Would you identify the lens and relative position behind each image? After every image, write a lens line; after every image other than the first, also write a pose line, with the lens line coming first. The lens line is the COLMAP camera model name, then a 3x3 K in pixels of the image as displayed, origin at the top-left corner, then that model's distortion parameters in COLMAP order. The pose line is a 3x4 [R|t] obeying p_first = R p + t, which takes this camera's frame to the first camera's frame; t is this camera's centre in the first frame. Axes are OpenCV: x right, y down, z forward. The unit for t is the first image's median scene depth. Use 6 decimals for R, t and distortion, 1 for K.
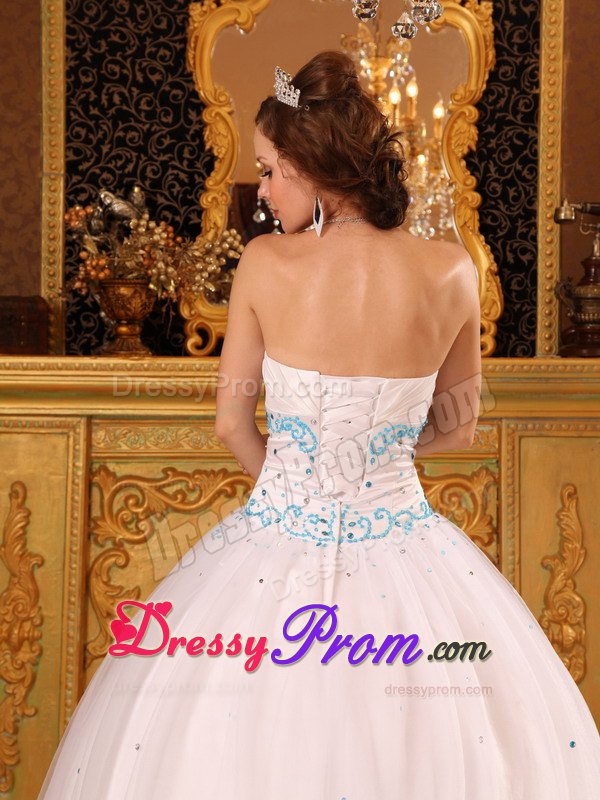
lens RADIAL K [[1669.1, 0, 304.9], [0, 1669.1, 376.1], [0, 0, 1]] dist [0.253359, 0.046912]
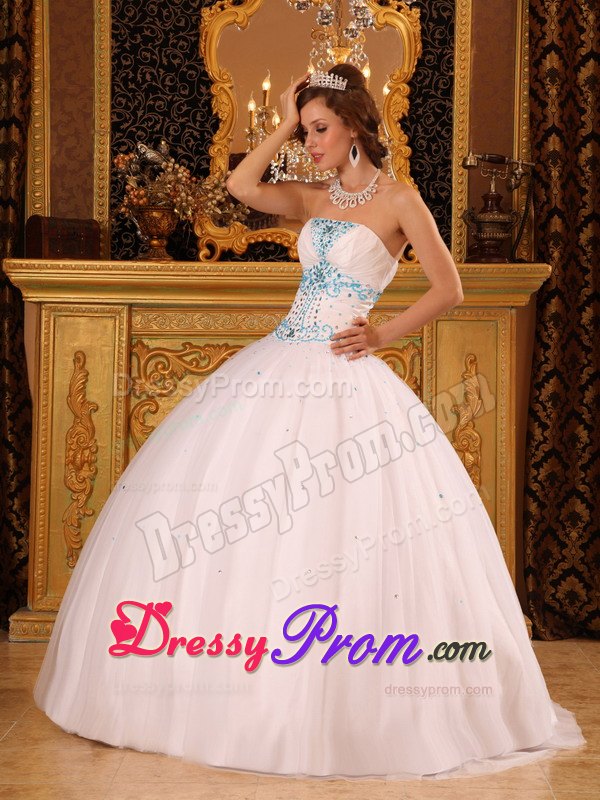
lens RADIAL K [[1636.6, 0, 295.6], [0, 1636.6, 379.3], [0, 0, 1]] dist [0.243110, 0.059385]
pose [[0.999921, 0.004107, 0.011867, -0.006187], [-0.004269, 0.999897, 0.013690, 0.064629], [-0.011810, -0.013739, 0.999836, -0.361636]]
